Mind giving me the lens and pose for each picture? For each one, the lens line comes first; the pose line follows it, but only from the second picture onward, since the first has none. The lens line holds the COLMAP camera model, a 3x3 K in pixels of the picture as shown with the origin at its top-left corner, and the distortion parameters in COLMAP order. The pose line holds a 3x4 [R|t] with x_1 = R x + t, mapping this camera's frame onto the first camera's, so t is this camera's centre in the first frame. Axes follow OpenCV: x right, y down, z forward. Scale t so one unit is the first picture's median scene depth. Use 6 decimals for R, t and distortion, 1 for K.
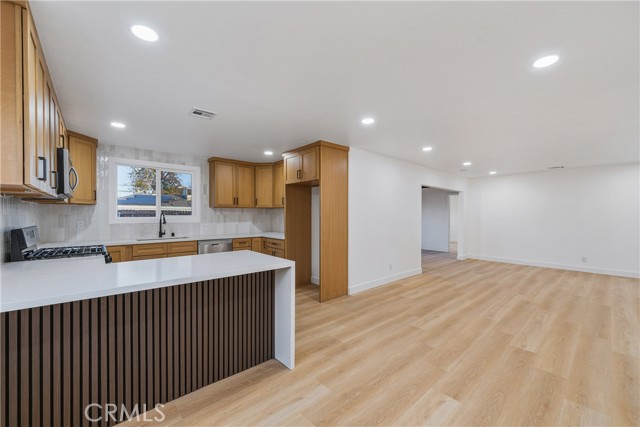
lens RADIAL K [[259.0, 0, 319.6], [0, 259.0, 214.2], [0, 0, 1]] dist [0.013357, -0.000671]
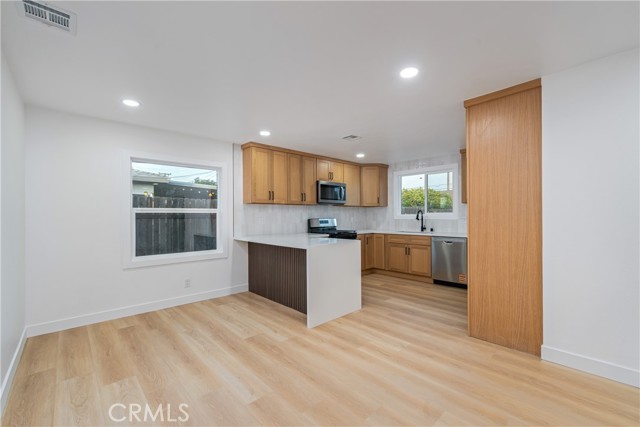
lens RADIAL K [[274.0, 0, 319.1], [0, 274.0, 217.6], [0, 0, 1]] dist [-0.002832, -0.000074]
pose [[0.017027, 0.003442, -0.999849, 0.688829], [0.006687, 0.999971, 0.003556, 0.020895], [0.999833, -0.006746, 0.017003, 0.563477]]
